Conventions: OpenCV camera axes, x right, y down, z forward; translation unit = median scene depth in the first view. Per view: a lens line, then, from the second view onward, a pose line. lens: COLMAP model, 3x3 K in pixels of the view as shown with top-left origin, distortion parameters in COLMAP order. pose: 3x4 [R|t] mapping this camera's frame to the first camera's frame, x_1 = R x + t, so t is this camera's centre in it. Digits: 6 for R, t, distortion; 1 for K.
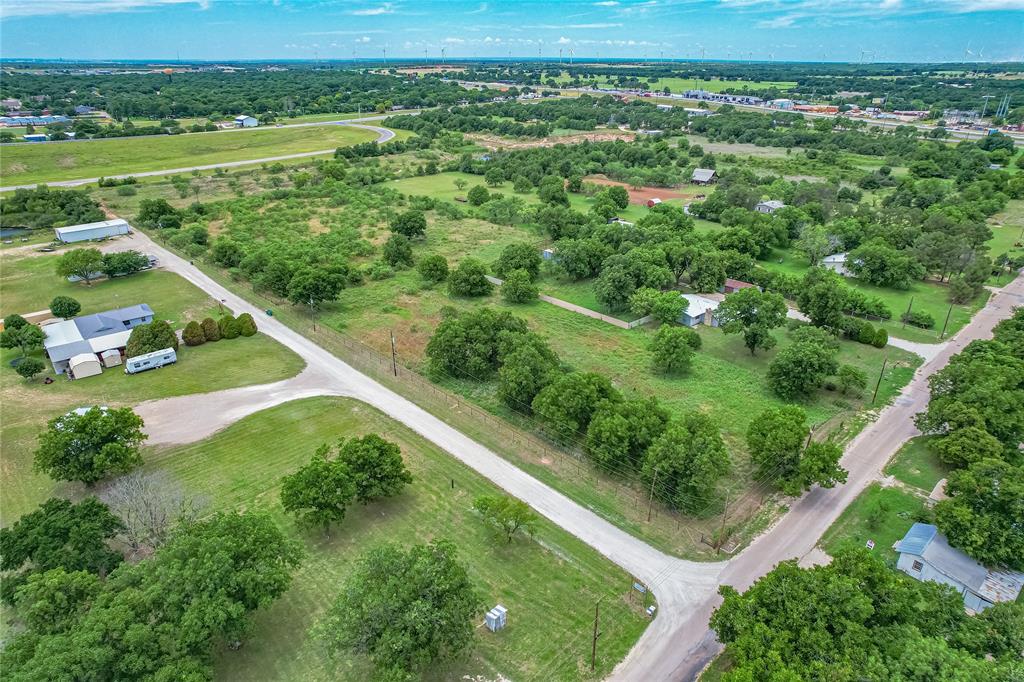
lens RADIAL K [[657.2, 0, 512.8], [0, 657.2, 345.1], [0, 0, 1]] dist [-0.068687, 0.063528]
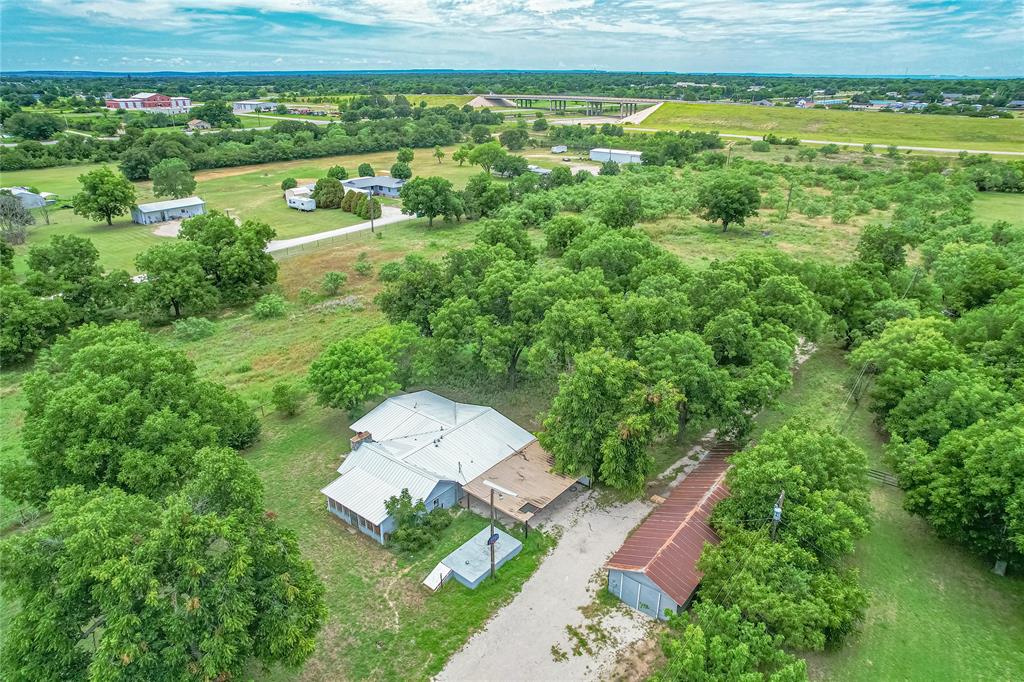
lens RADIAL K [[657.2, 0, 513.7], [0, 657.2, 344.8], [0, 0, 1]] dist [-0.068687, 0.063528]
pose [[0.154360, 0.384364, -0.910185, 0.280139], [-0.409726, 0.863182, 0.295028, -0.106776], [0.899054, 0.327386, 0.290725, 0.435558]]
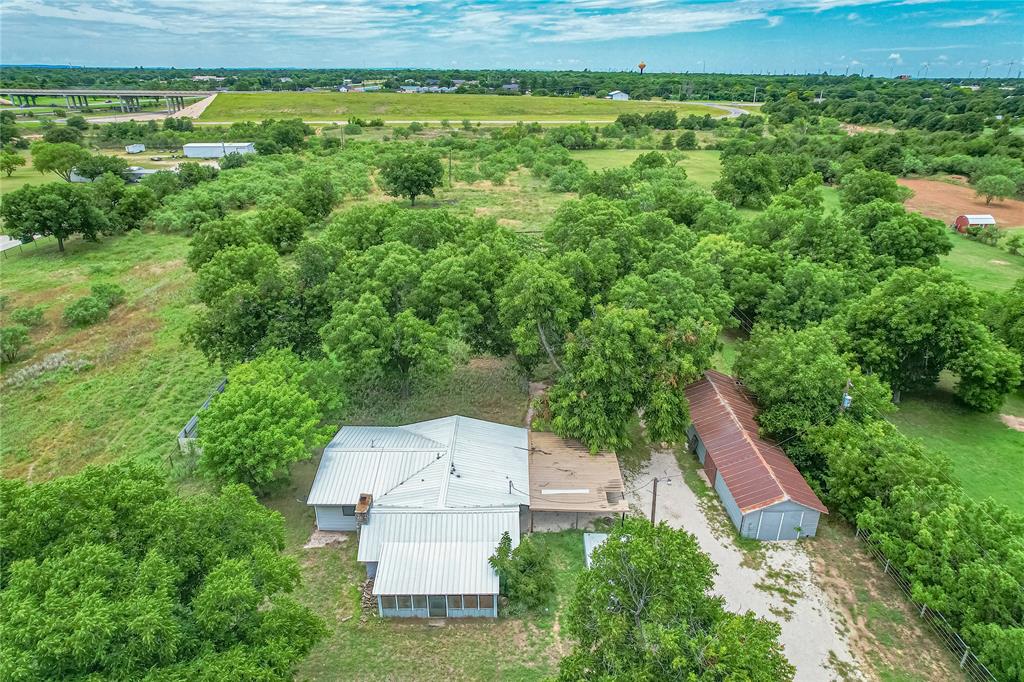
lens RADIAL K [[657.2, 0, 518.4], [0, 657.2, 344.6], [0, 0, 1]] dist [-0.068687, 0.063528]
pose [[0.745549, 0.265926, -0.611097, 0.219203], [-0.280806, 0.956921, 0.073827, -0.067026], [0.604404, 0.116558, 0.788105, 0.379538]]
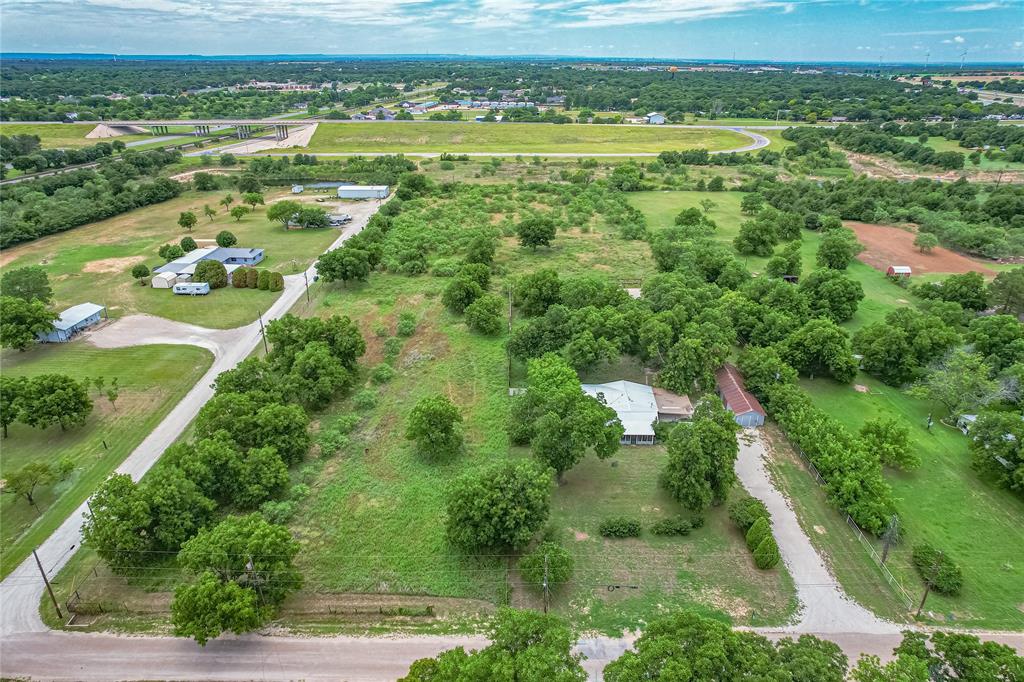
lens RADIAL K [[657.2, 0, 514.1], [0, 657.2, 343.6], [0, 0, 1]] dist [-0.068687, 0.063528]
pose [[0.716212, 0.286042, -0.636569, 0.305301], [-0.288514, 0.951906, 0.103128, -0.076633], [0.635453, 0.109798, 0.764293, 0.172179]]
